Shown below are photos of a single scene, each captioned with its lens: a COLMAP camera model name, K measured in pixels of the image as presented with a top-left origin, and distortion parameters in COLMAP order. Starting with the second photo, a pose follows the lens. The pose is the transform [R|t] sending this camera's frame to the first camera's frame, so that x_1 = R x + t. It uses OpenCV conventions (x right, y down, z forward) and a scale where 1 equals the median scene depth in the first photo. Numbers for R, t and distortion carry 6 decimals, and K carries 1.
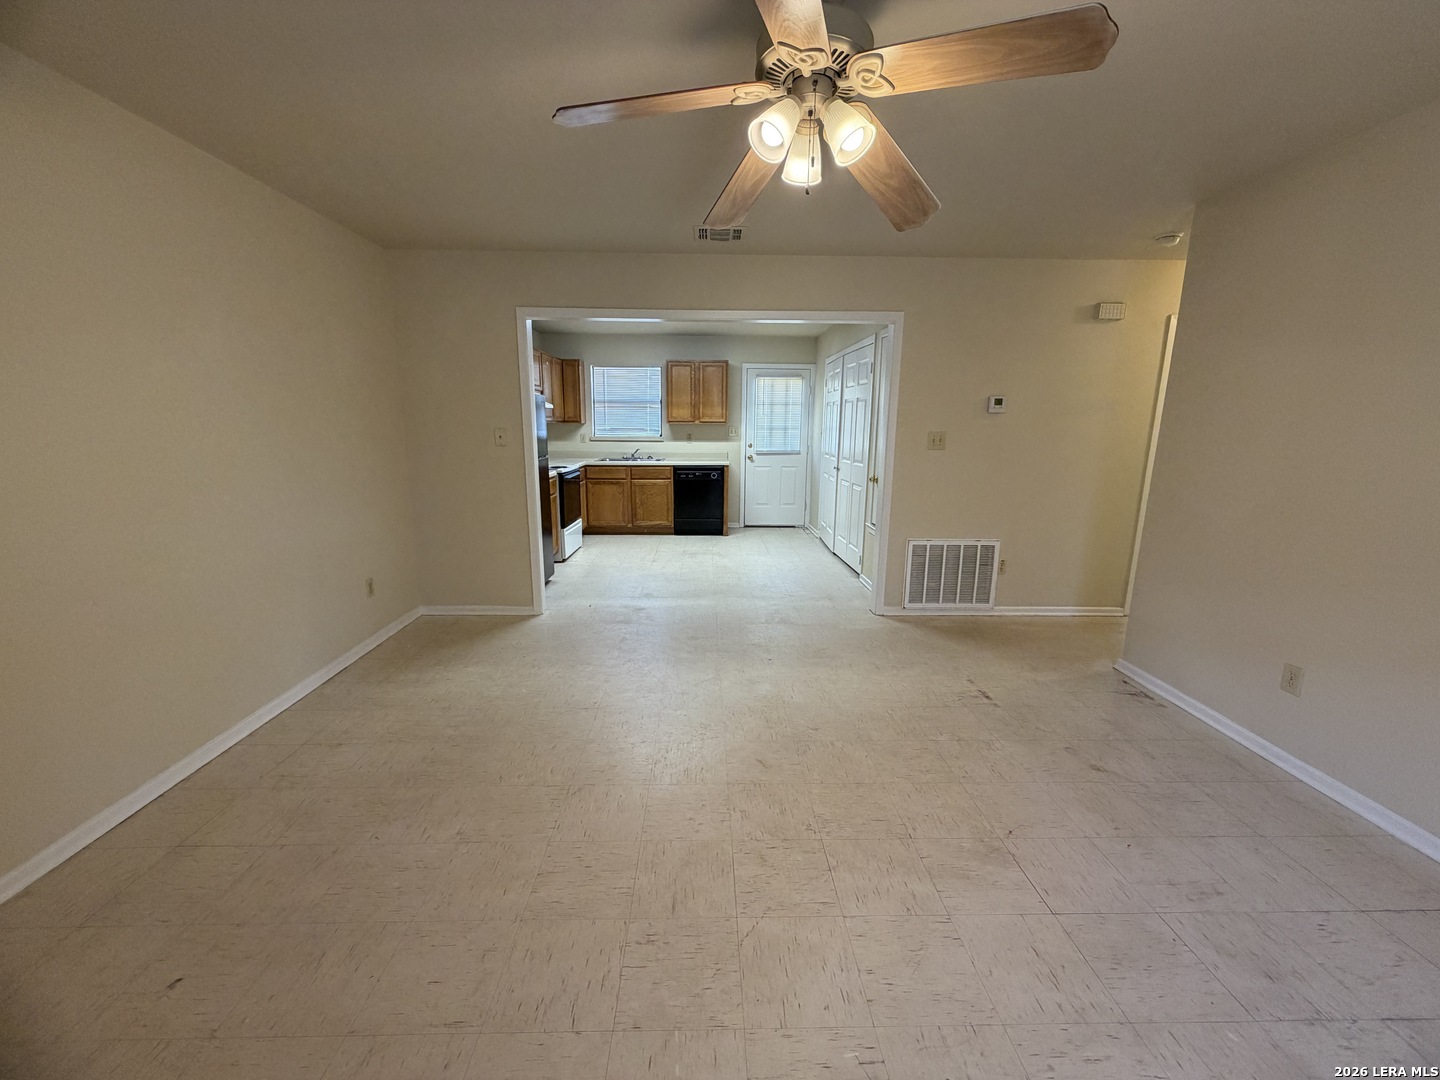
lens RADIAL K [[577.6, 0, 713.3], [0, 577.6, 538.7], [0, 0, 1]] dist [0.000555, 0.000016]
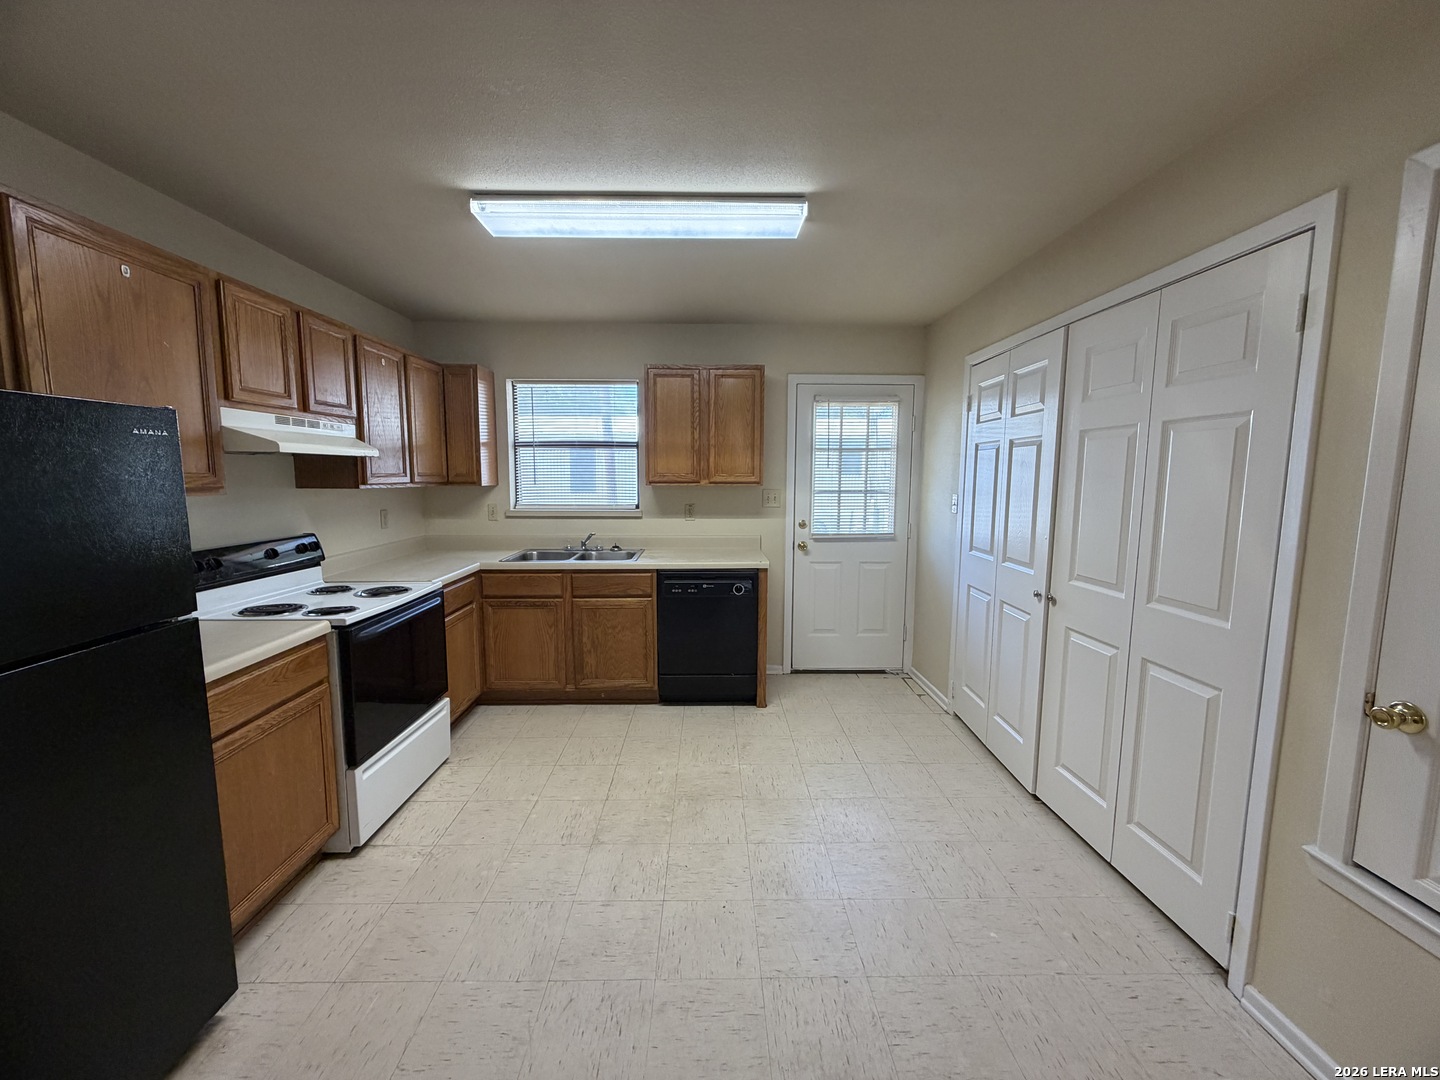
lens RADIAL K [[577.6, 0, 713.3], [0, 577.6, 538.7], [0, 0, 1]] dist [0.000555, 0.000016]
pose [[0.999966, -0.003534, -0.007403, -0.016638], [0.002870, 0.996131, -0.087836, -0.107474], [0.007685, 0.087812, 0.996107, 0.493605]]
